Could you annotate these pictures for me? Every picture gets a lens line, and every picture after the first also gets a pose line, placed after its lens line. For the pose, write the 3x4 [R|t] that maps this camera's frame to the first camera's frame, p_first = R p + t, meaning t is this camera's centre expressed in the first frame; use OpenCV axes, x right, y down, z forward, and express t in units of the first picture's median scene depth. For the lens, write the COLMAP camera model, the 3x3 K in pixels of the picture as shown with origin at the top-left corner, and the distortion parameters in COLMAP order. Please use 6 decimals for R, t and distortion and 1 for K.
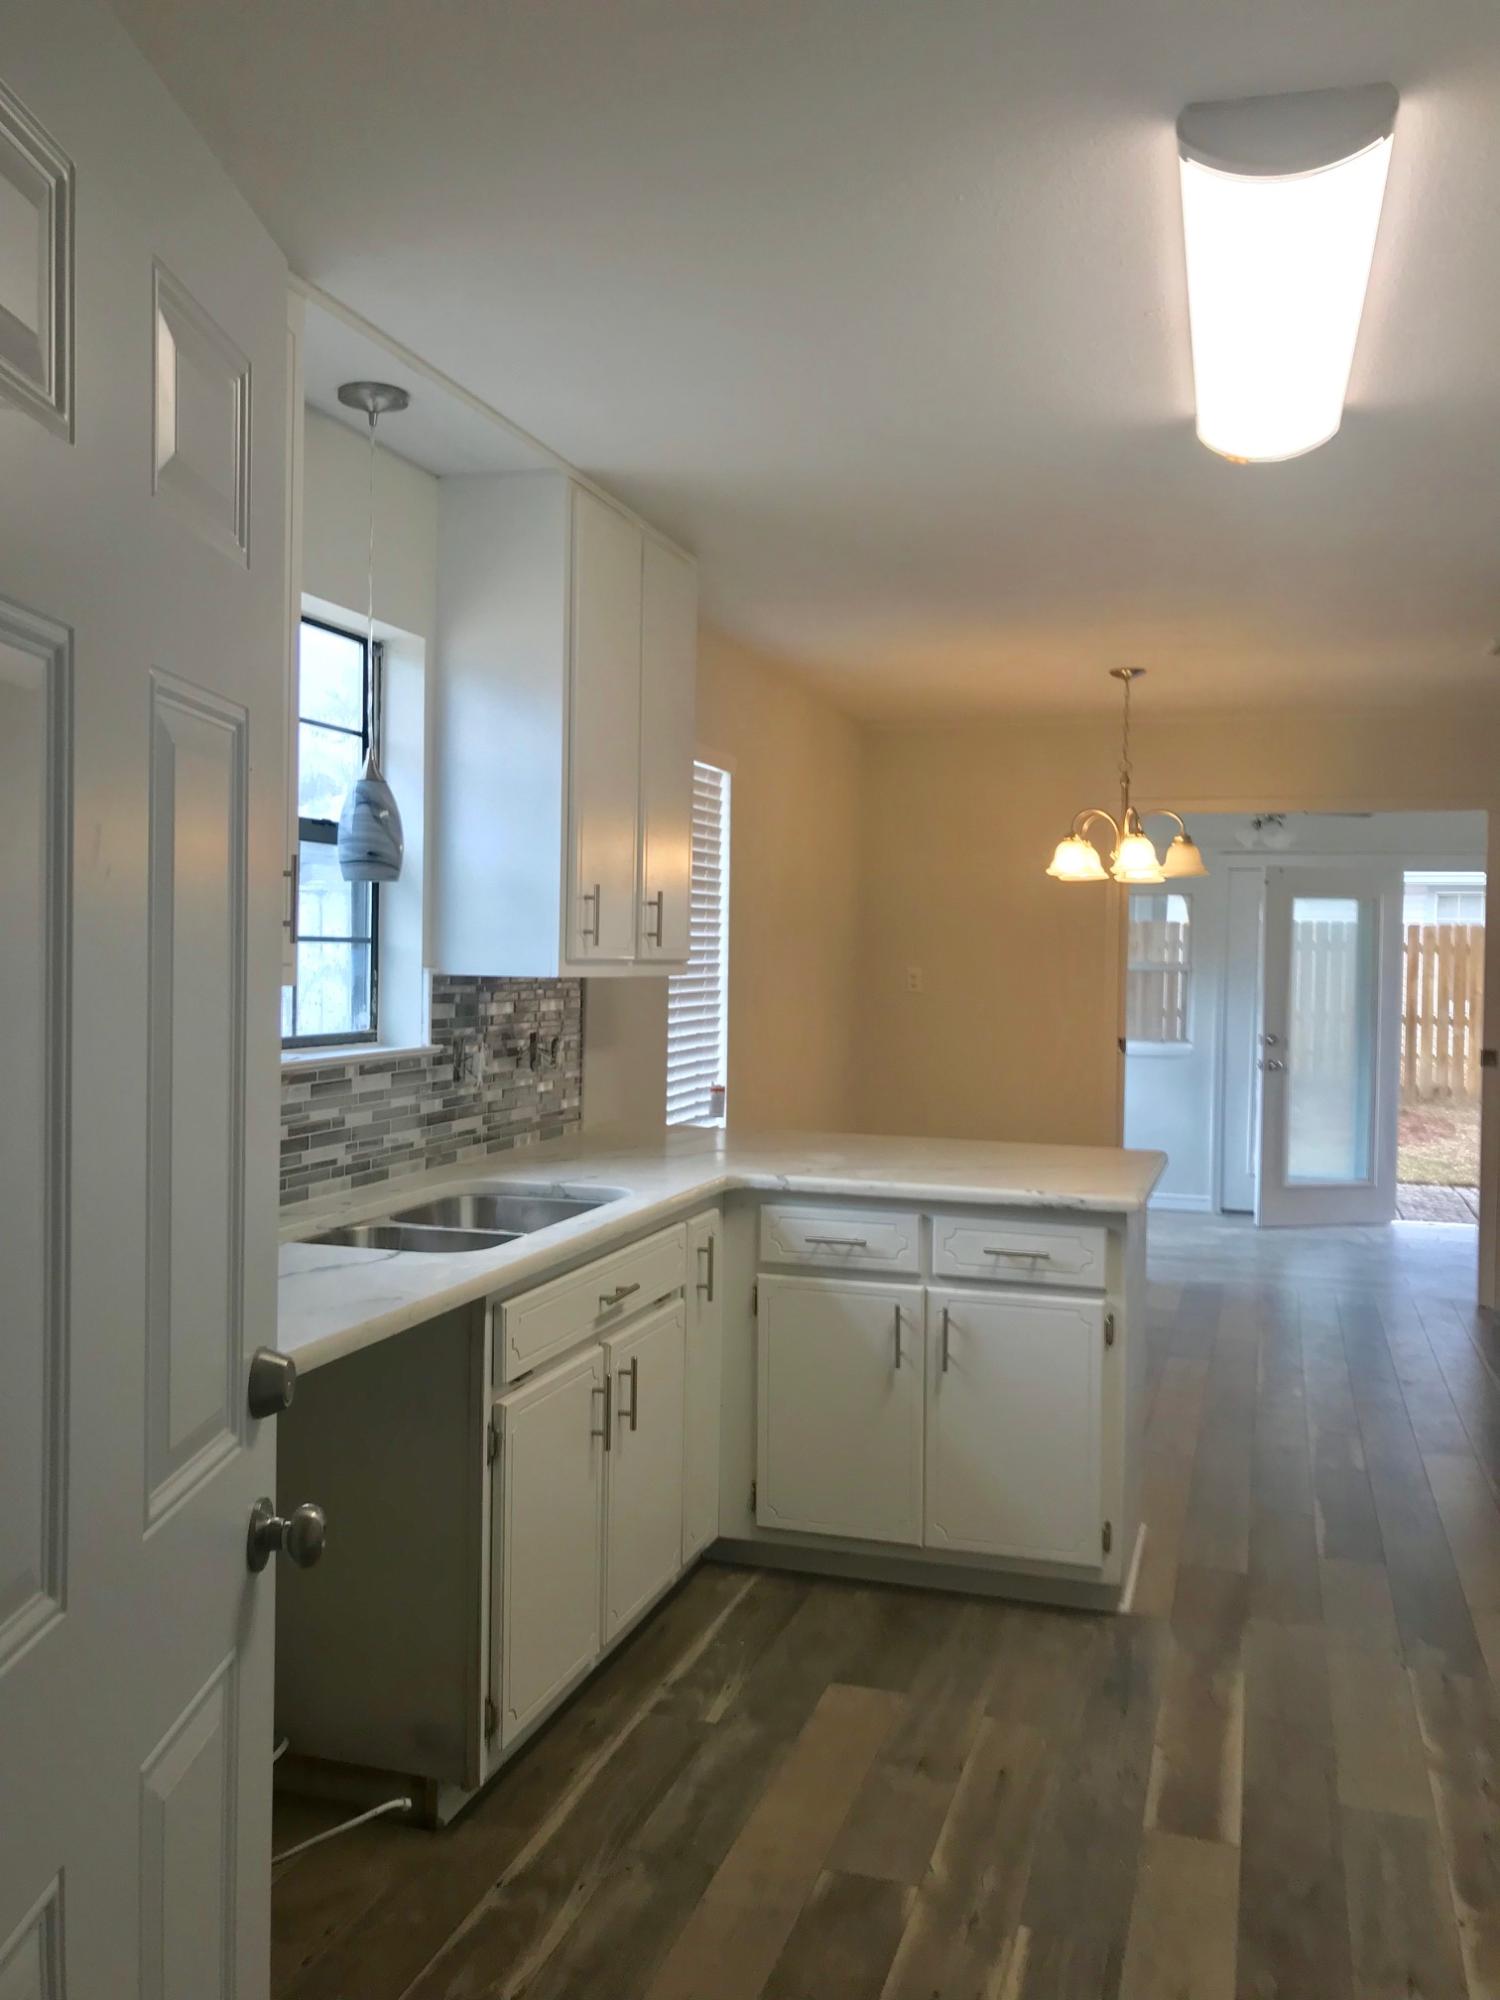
lens RADIAL K [[1637.0, 0, 762.0], [0, 1637.0, 1061.4], [0, 0, 1]] dist [0.048782, -0.060268]
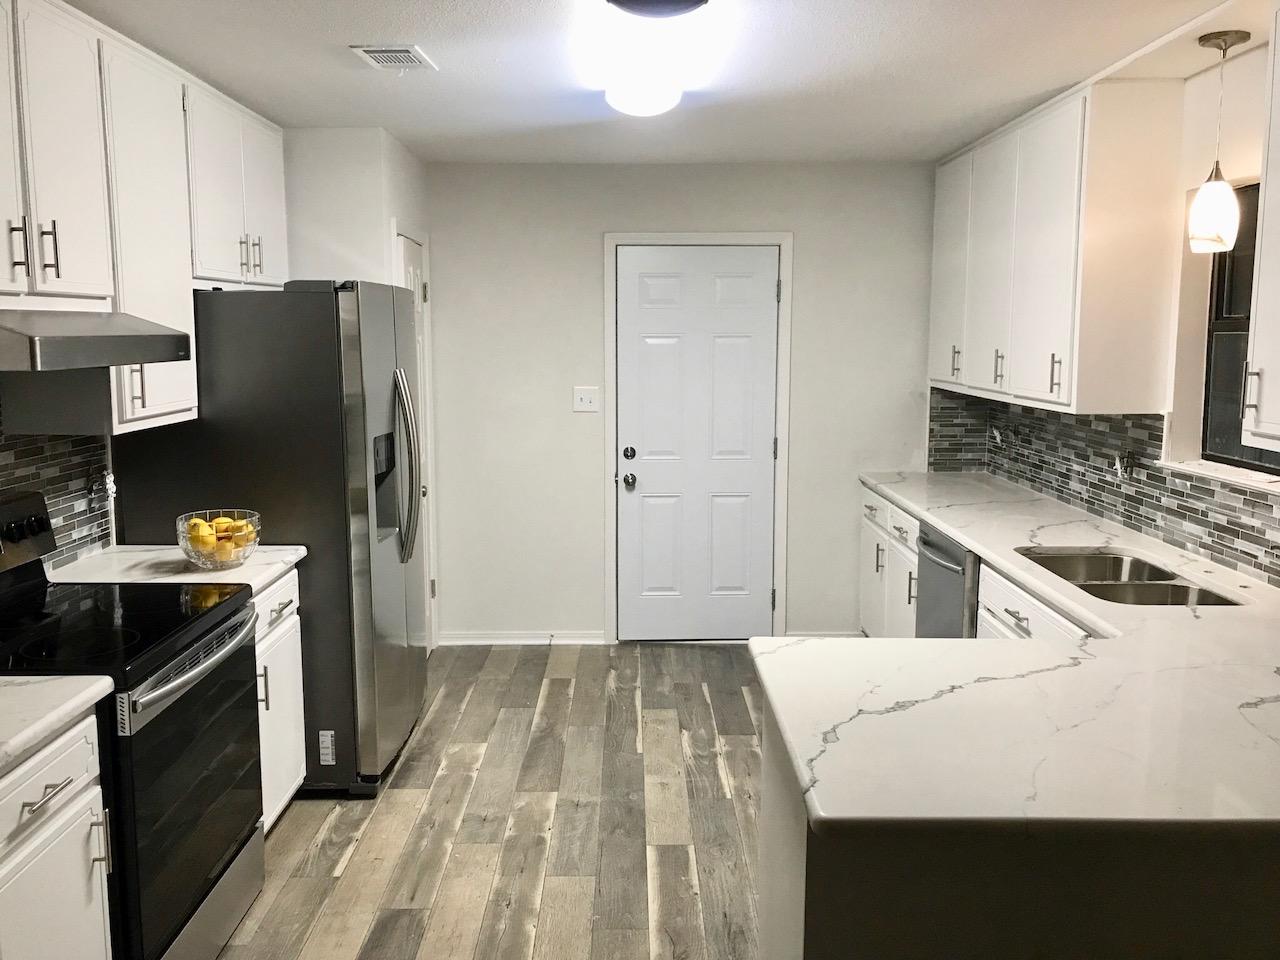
lens RADIAL K [[1047.6, 0, 632.5], [0, 1047.6, 472.4], [0, 0, 1]] dist [0.048782, -0.060268]
pose [[-0.955156, 0.023389, -0.295177, 0.506790], [-0.035157, 0.980866, 0.191485, -0.161124], [0.294007, 0.193276, -0.936058, 1.585761]]
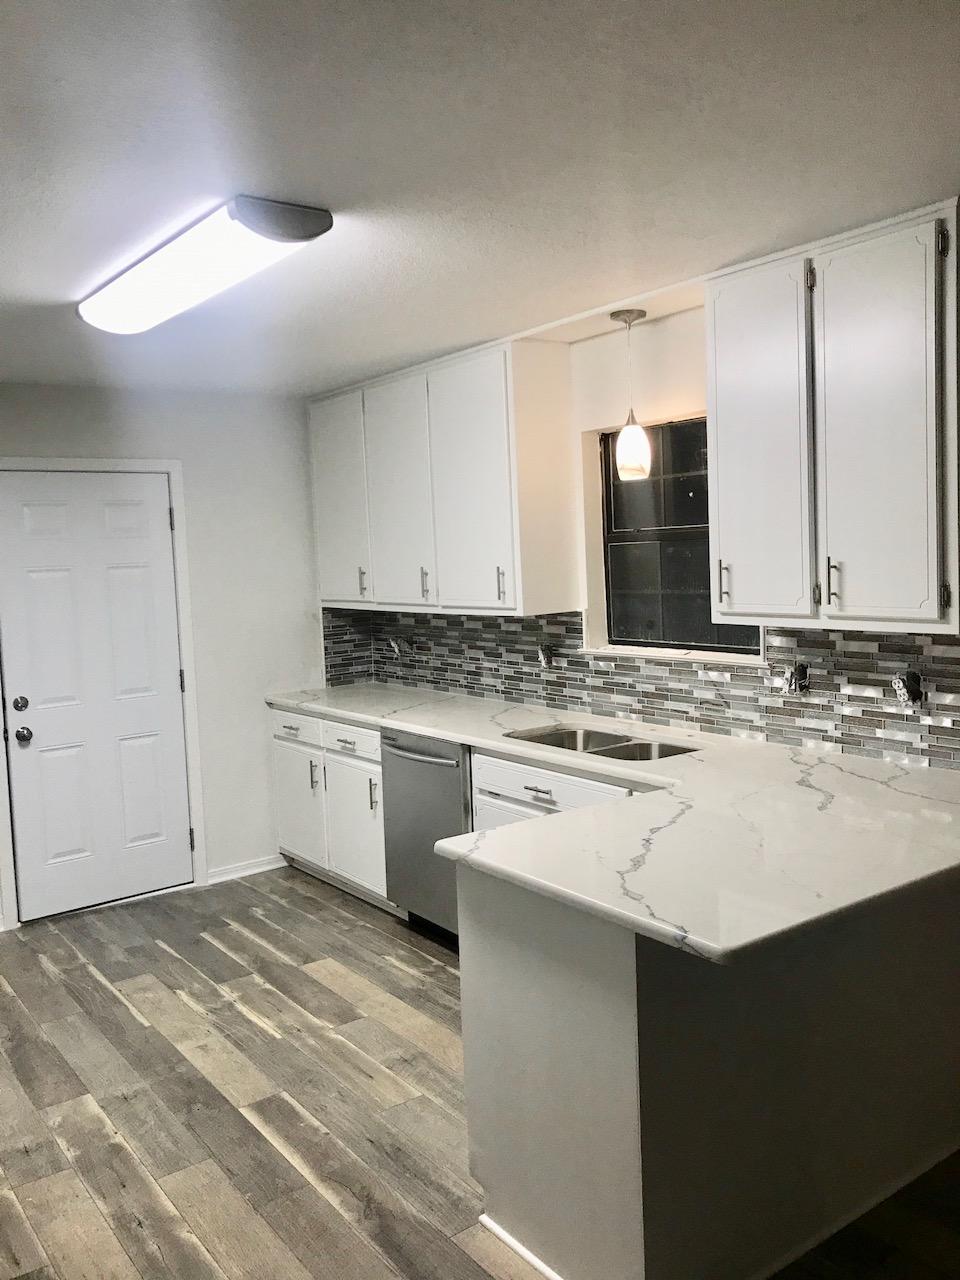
lens RADIAL K [[1047.6, 0, 480.5], [0, 1047.6, 632.9], [0, 0, 1]] dist [0.048782, -0.060268]
pose [[-0.599866, 0.071610, -0.796889, 0.777653], [-0.021143, 0.994220, 0.105258, -0.141266], [0.799821, 0.079989, -0.594885, 1.416462]]
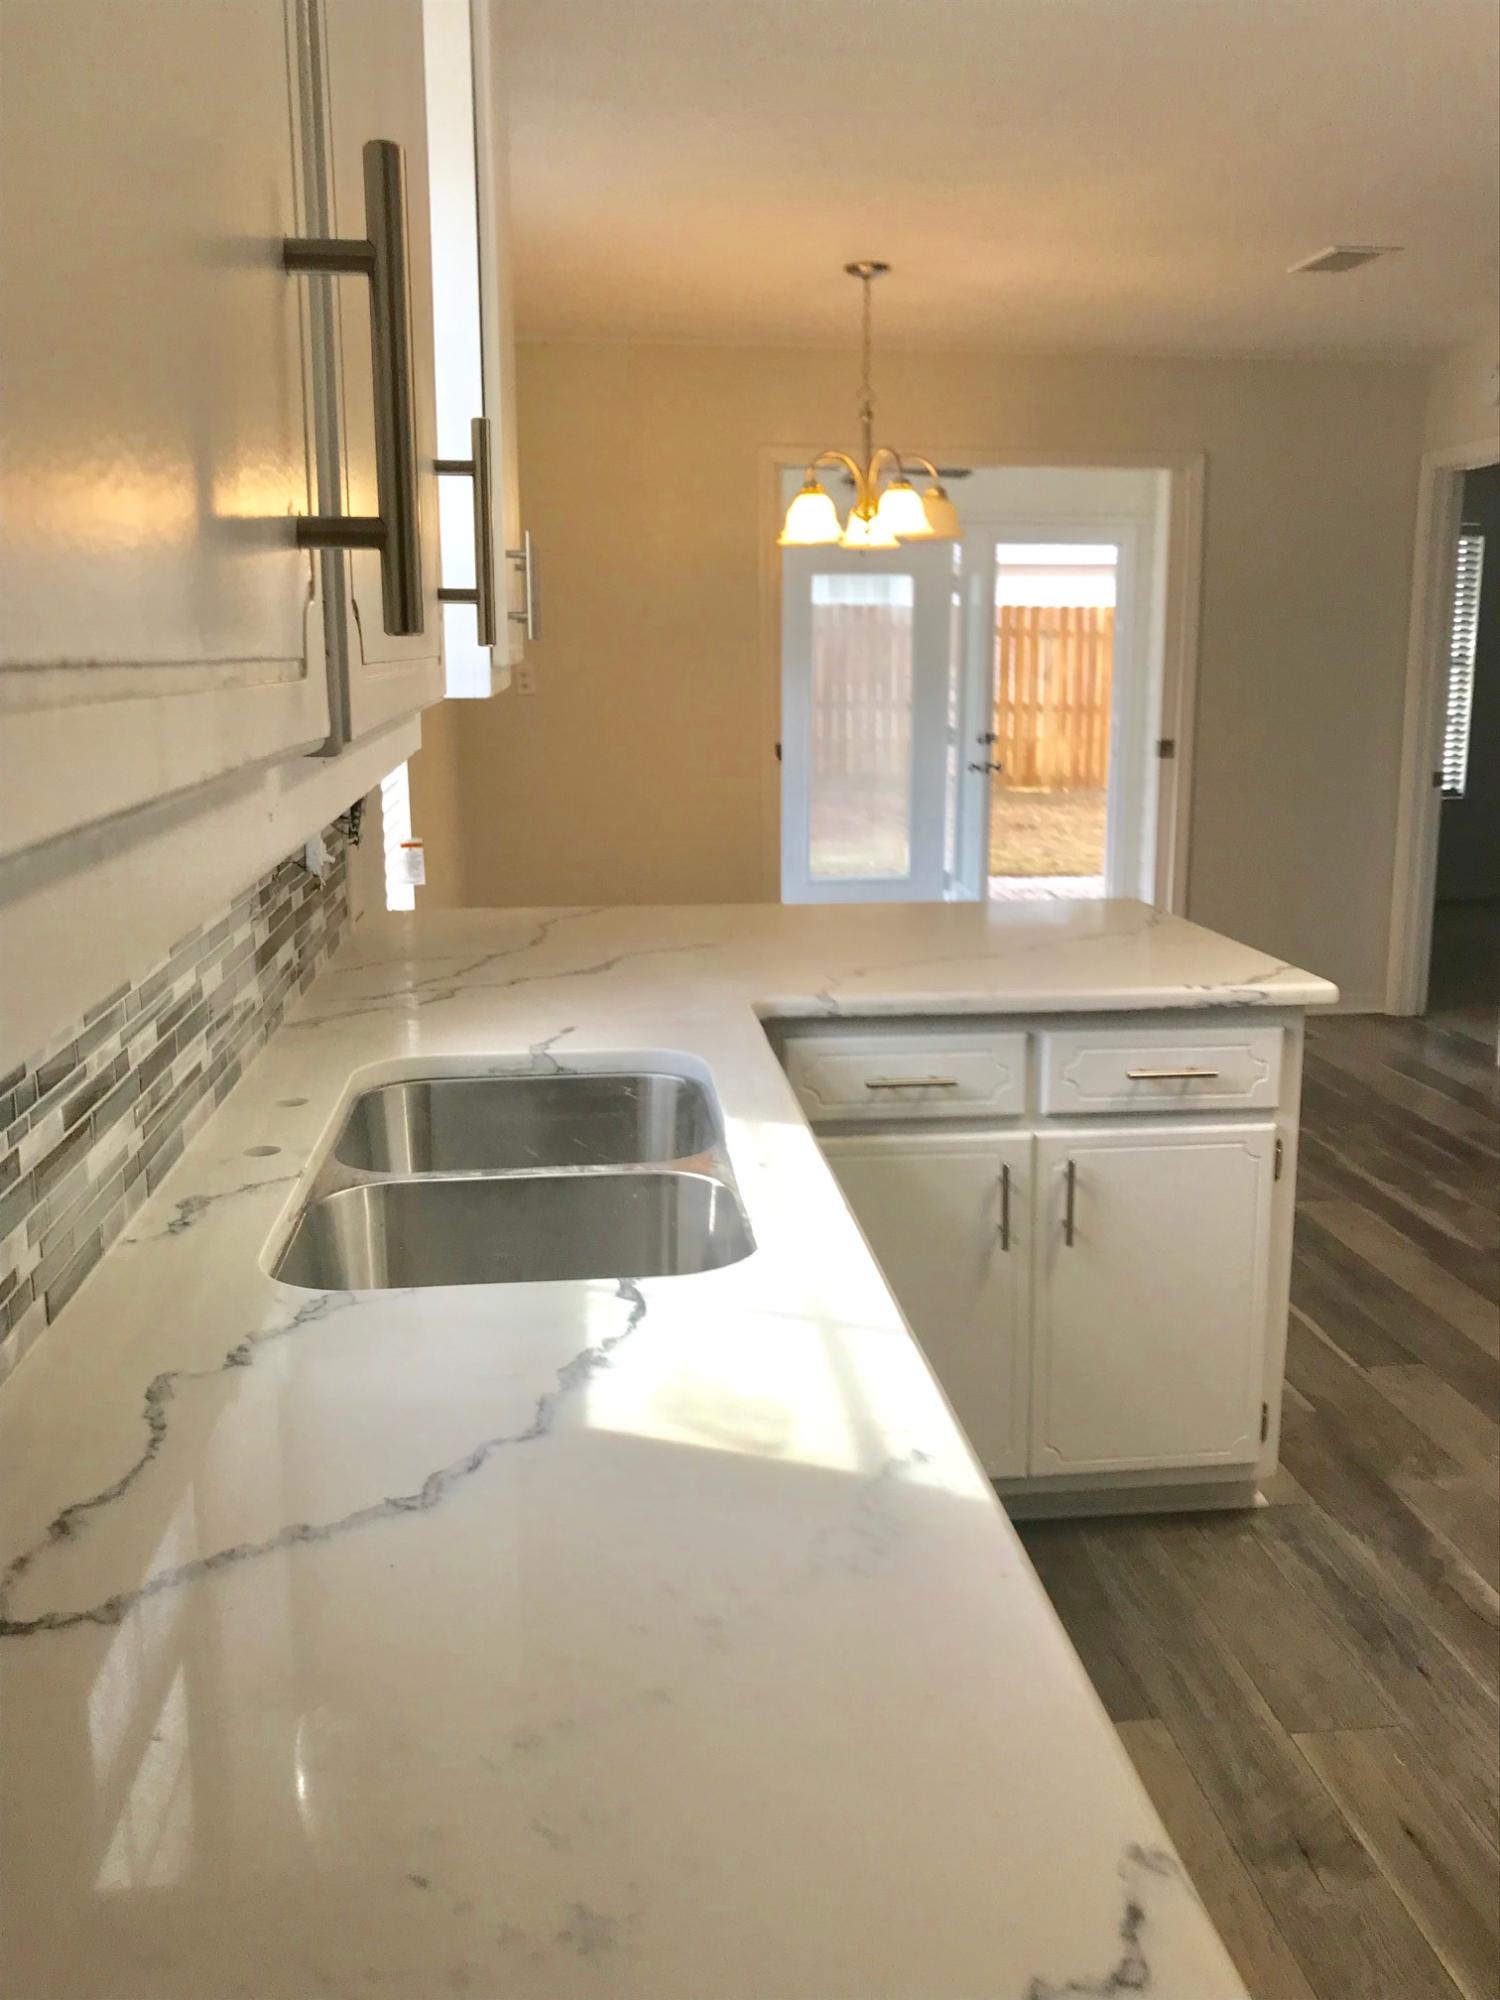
lens RADIAL K [[1672.7, 0, 805.4], [0, 1672.7, 1037.3], [0, 0, 1]] dist [0.044281, 0.006259]
pose [[0.908399, -0.108213, 0.403859, -0.279558], [0.039895, 0.983953, 0.173913, -0.031761], [-0.416198, -0.141870, 0.898138, 0.410068]]
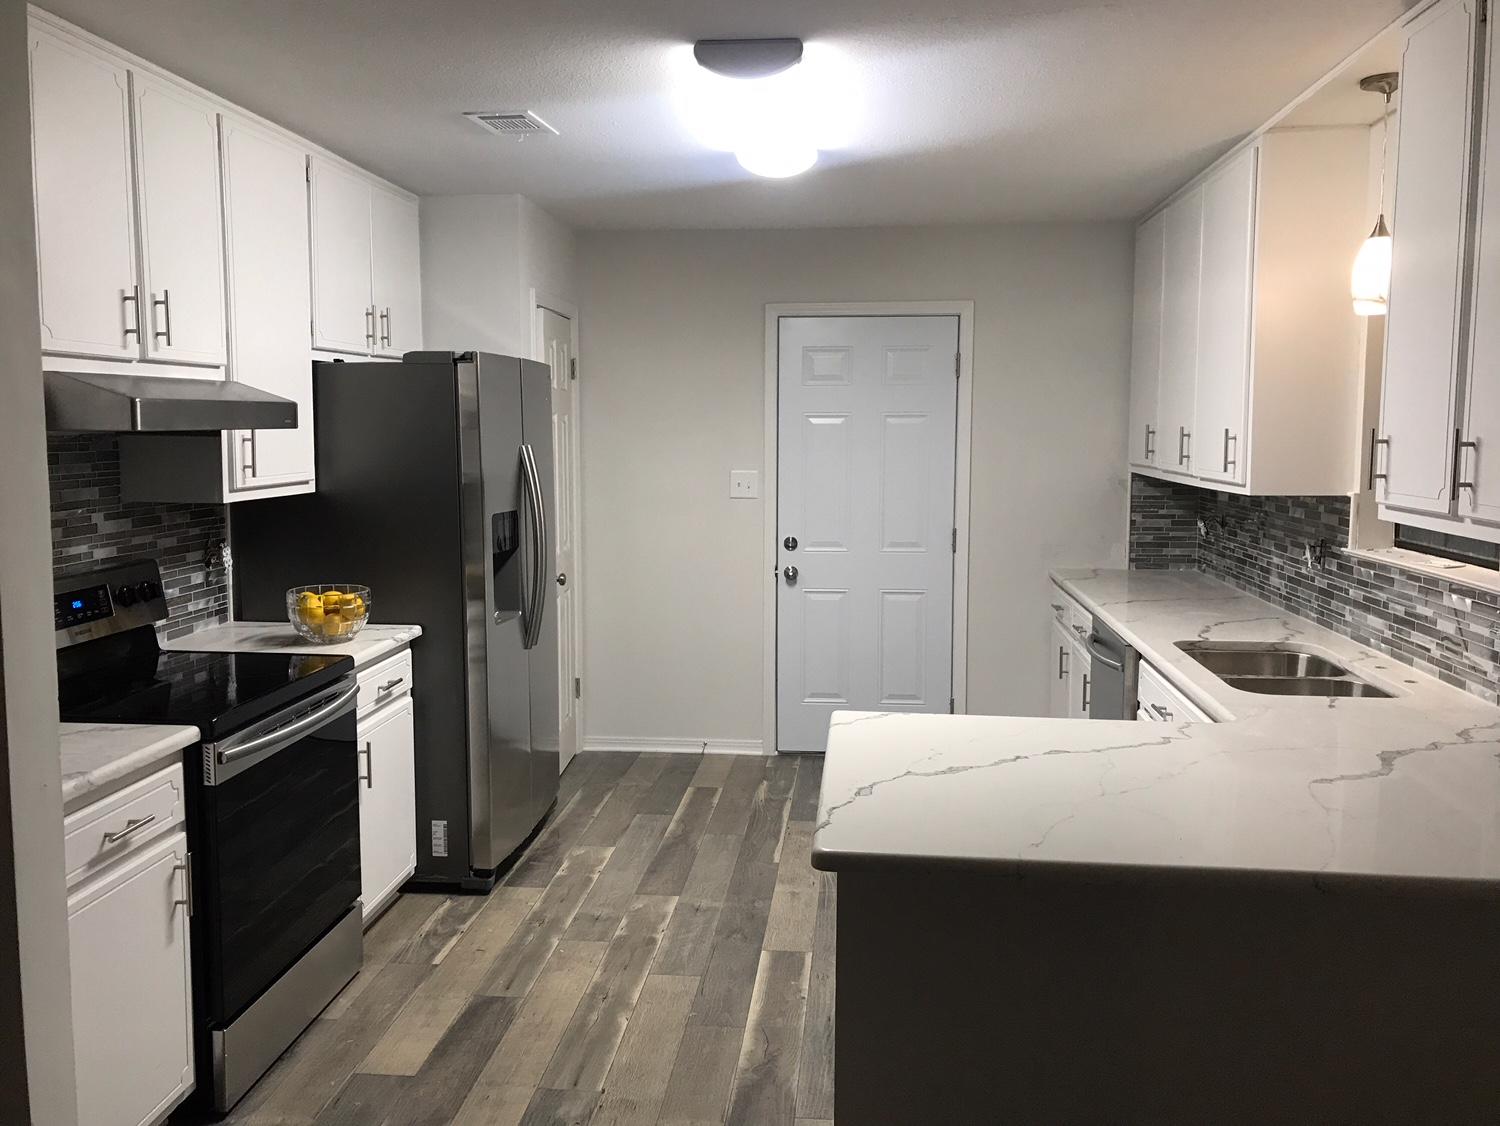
lens RADIAL K [[1227.7, 0, 744.5], [0, 1227.7, 555.1], [0, 0, 1]] dist [0.048782, -0.060268]
pose [[-0.980767, 0.002999, -0.195158, 0.437431], [-0.030261, 0.985455, 0.167222, -0.151645], [0.192821, 0.169911, -0.966411, 1.712967]]
